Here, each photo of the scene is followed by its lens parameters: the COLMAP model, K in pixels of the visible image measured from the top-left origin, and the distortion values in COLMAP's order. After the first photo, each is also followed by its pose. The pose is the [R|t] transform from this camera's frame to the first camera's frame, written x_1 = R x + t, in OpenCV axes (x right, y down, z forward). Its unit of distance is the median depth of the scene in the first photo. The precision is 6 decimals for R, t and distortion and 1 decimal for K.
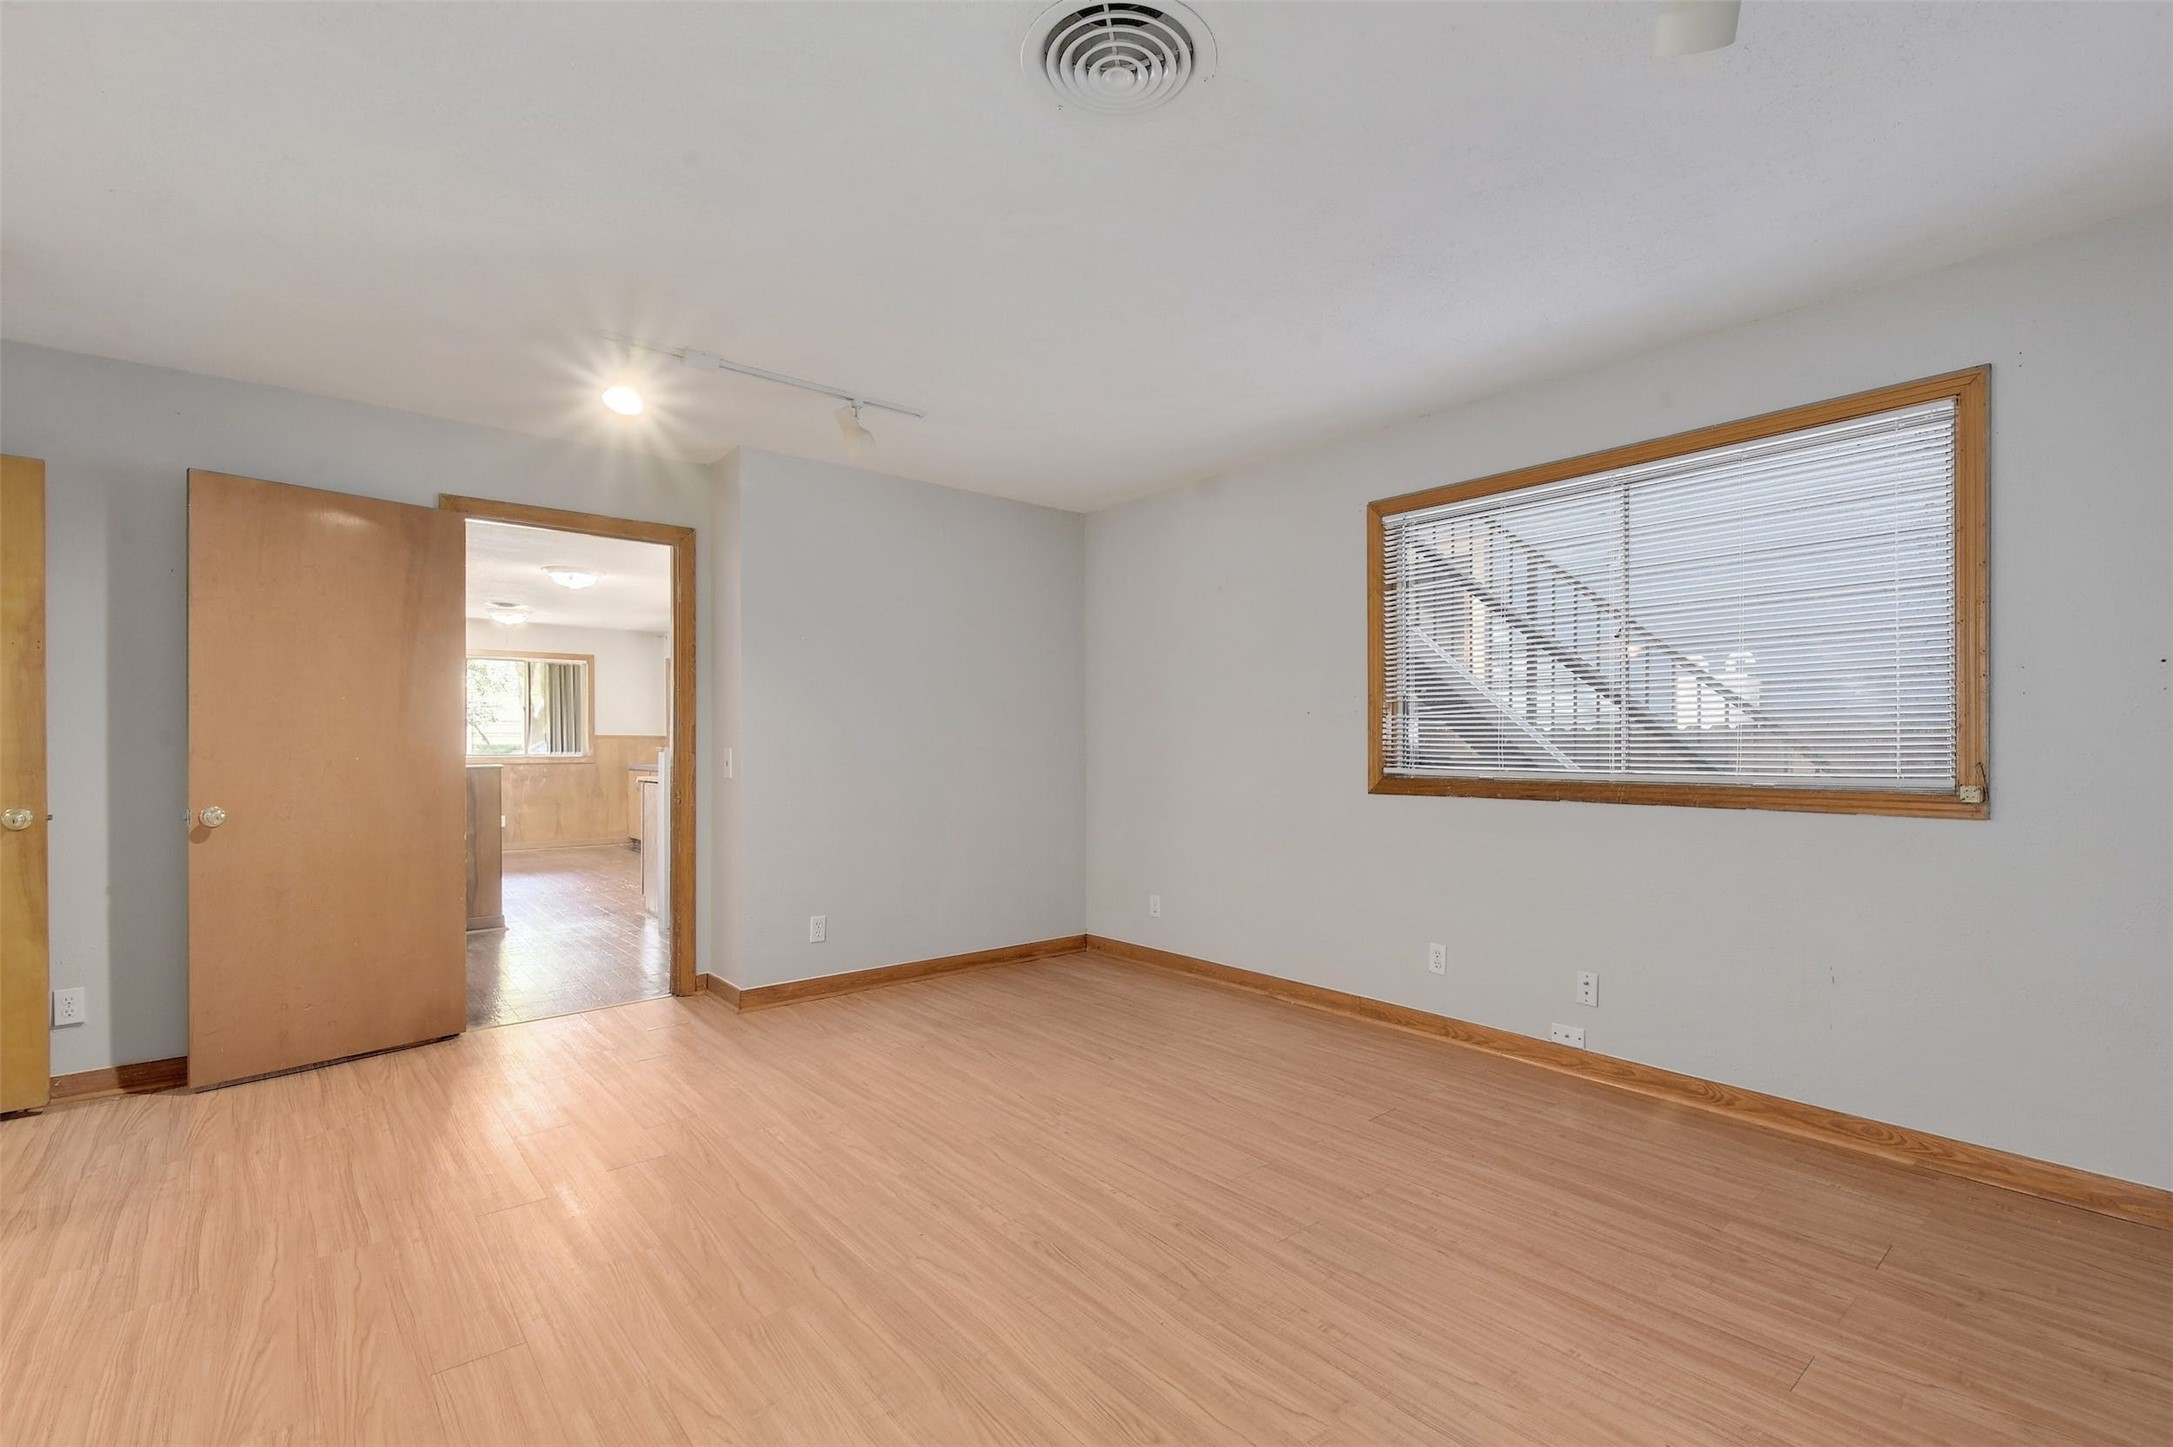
lens RADIAL K [[960.8, 0, 1114.9], [0, 960.8, 754.2], [0, 0, 1]] dist [0.007524, -0.008153]
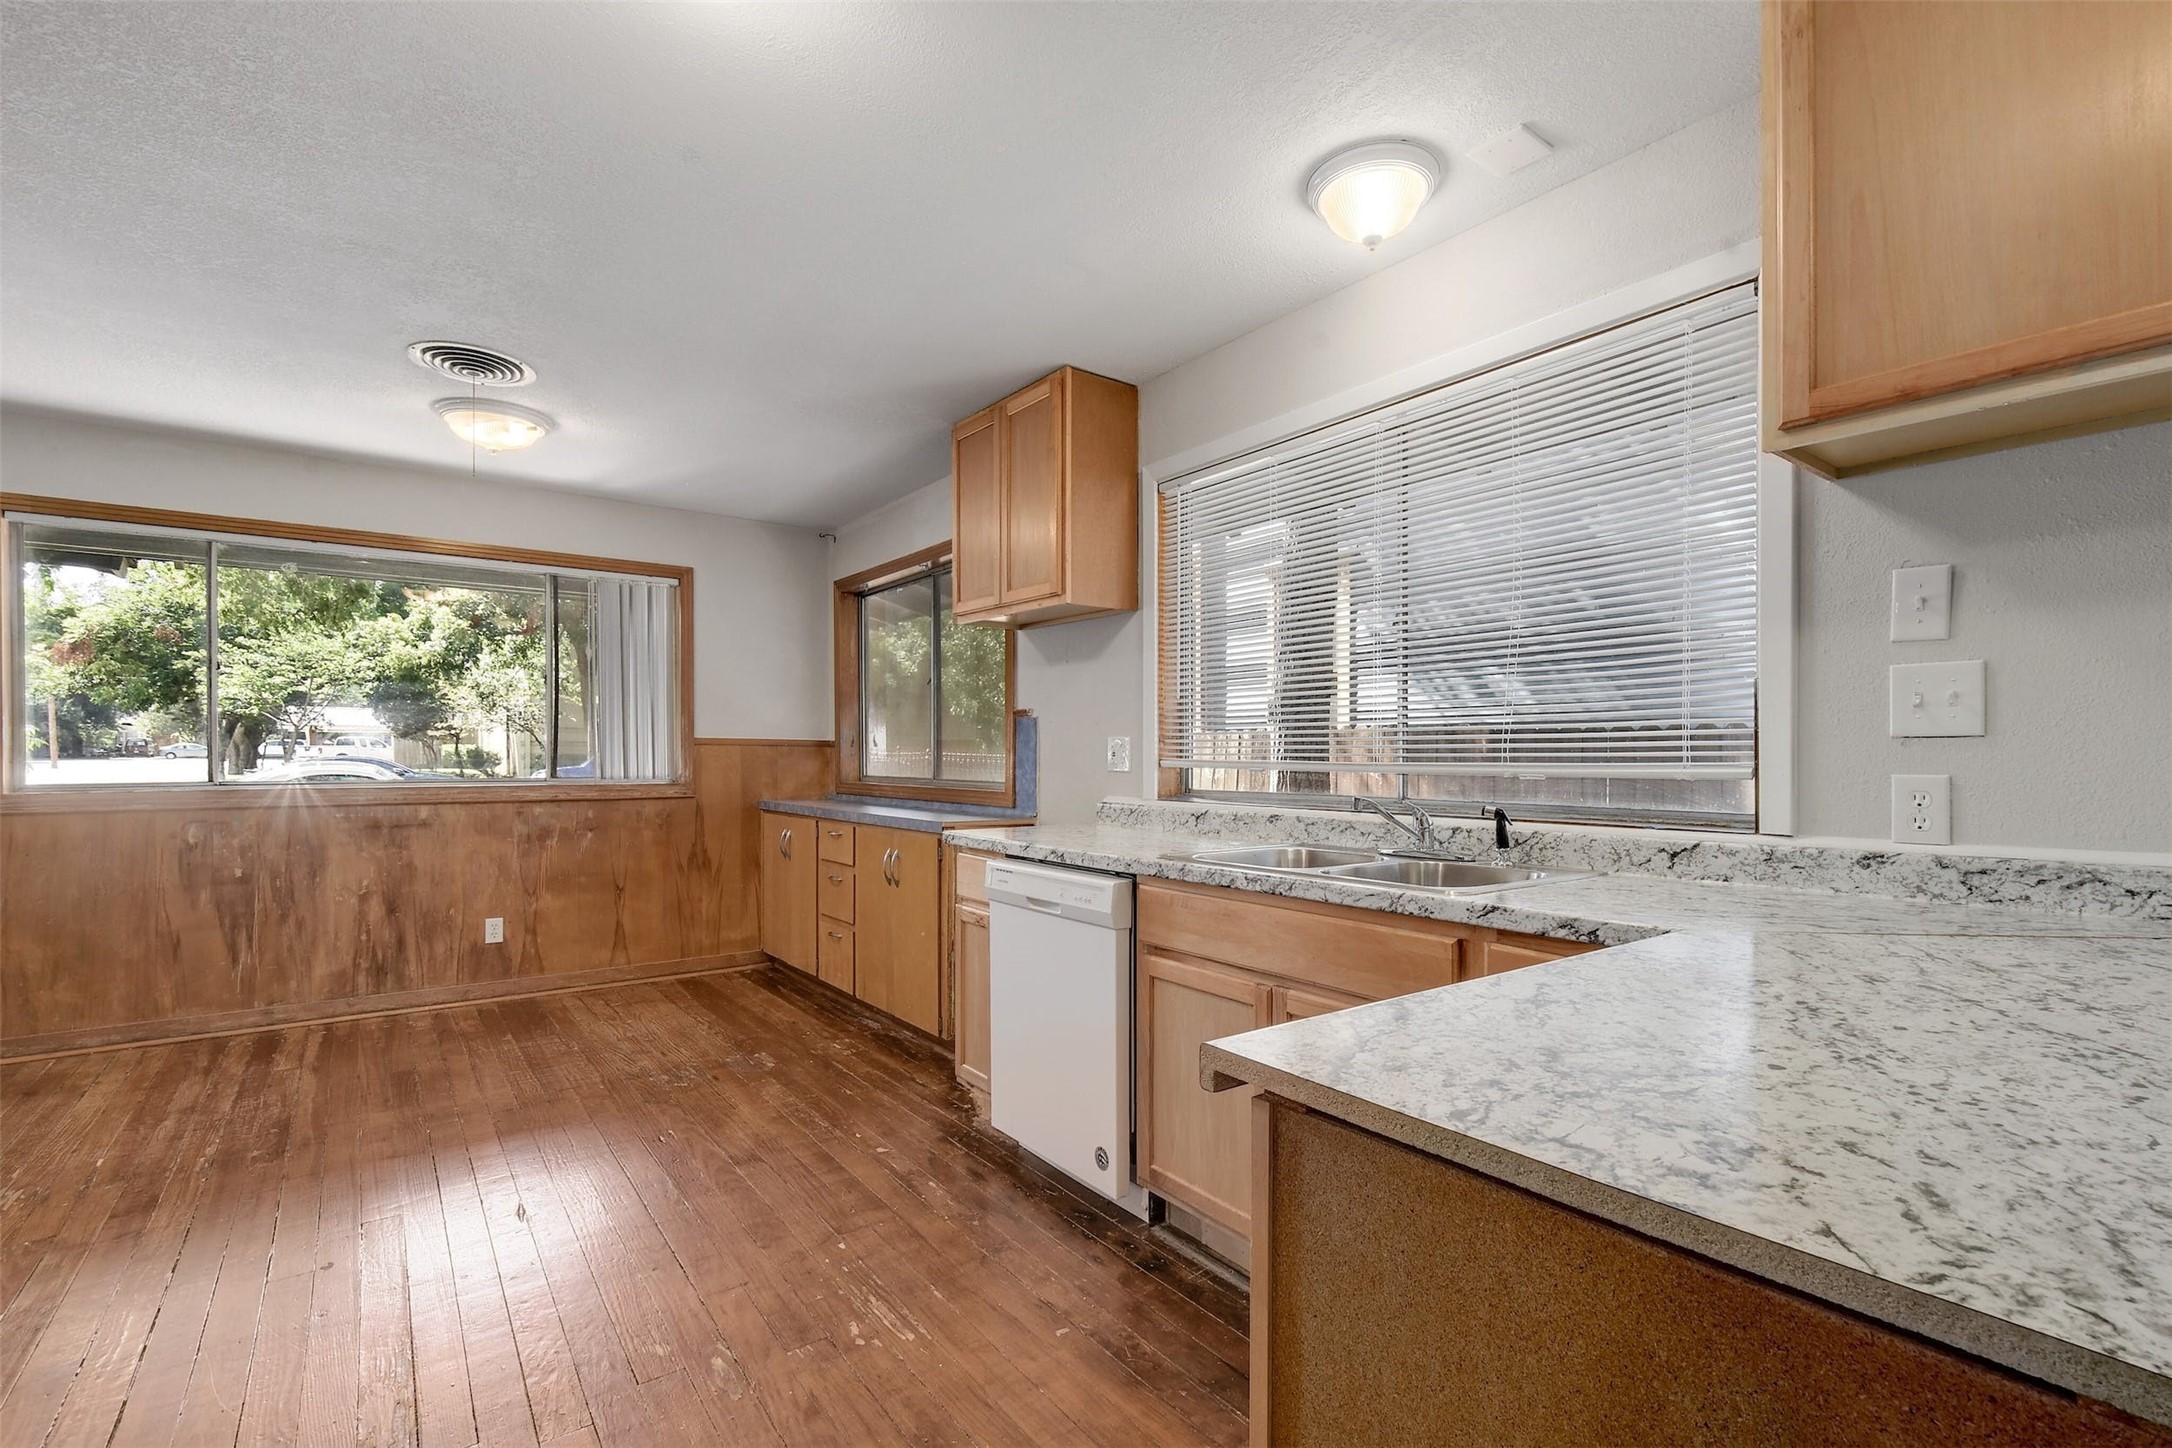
lens RADIAL K [[960.4, 0, 1114.4], [0, 960.4, 754.7], [0, 0, 1]] dist [0.007524, -0.008153]
pose [[0.998345, 0.000797, -0.057500, -1.039402], [-0.001296, 0.999962, -0.008640, -0.027078], [0.057491, 0.008700, 0.998308, 1.826548]]
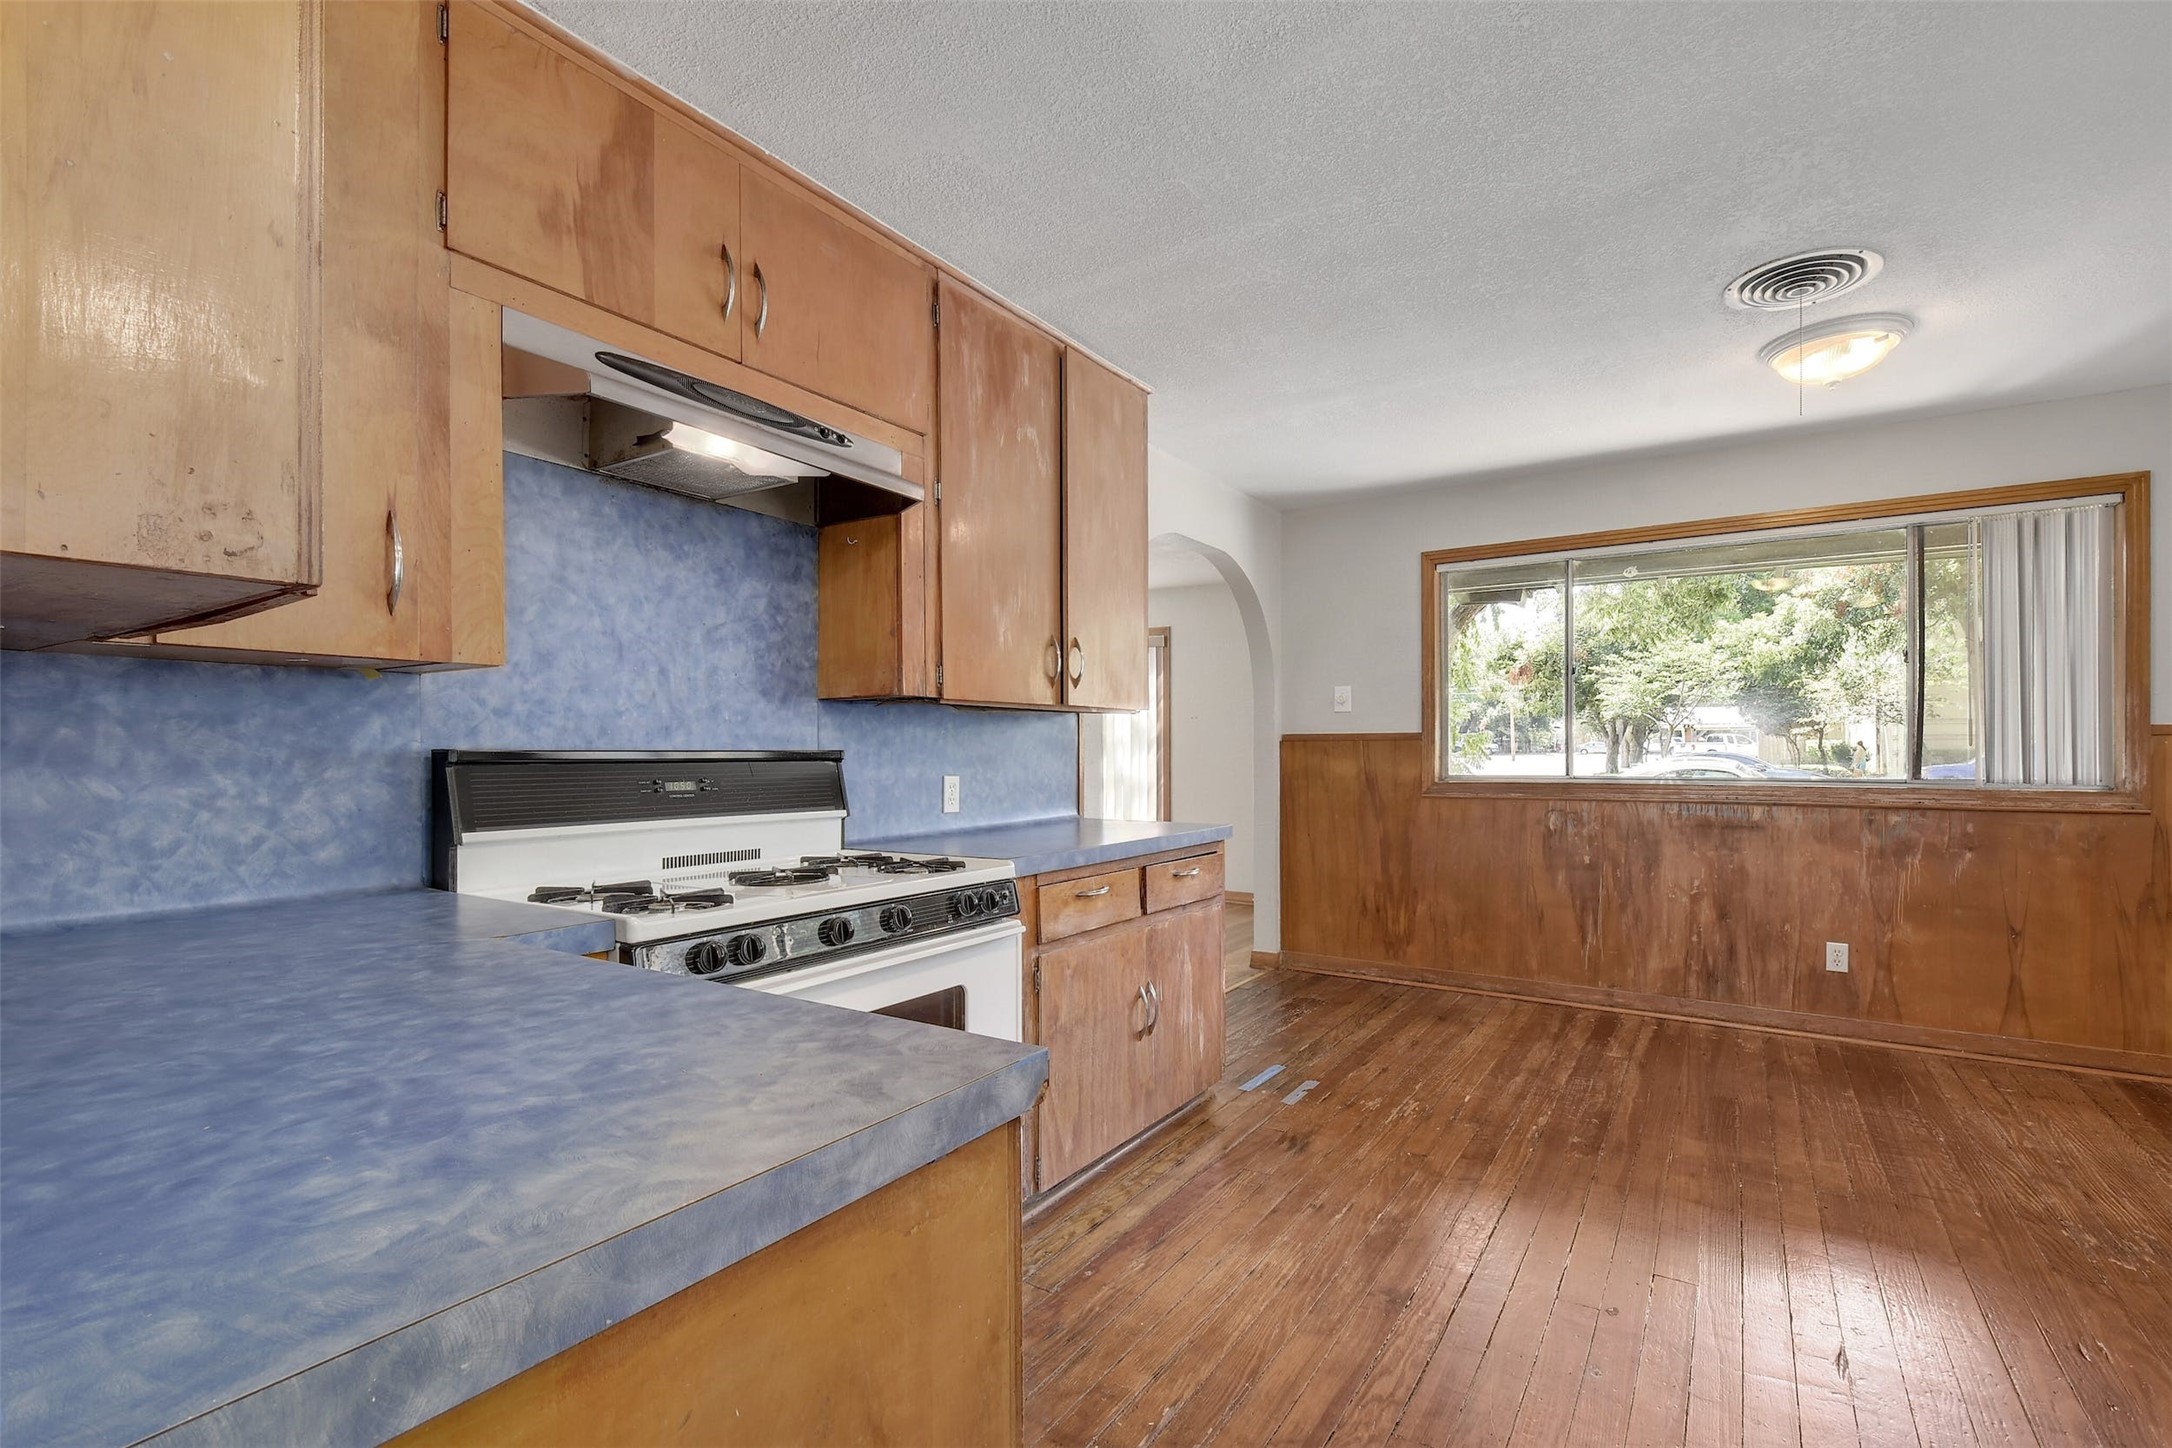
lens RADIAL K [[960.4, 0, 1114.4], [0, 960.4, 754.7], [0, 0, 1]] dist [0.007524, -0.008153]
pose [[0.274712, 0.004266, -0.961517, -1.124455], [-0.008248, 0.999964, 0.002080, -0.027852], [0.961491, 0.007359, 0.274737, 1.988714]]
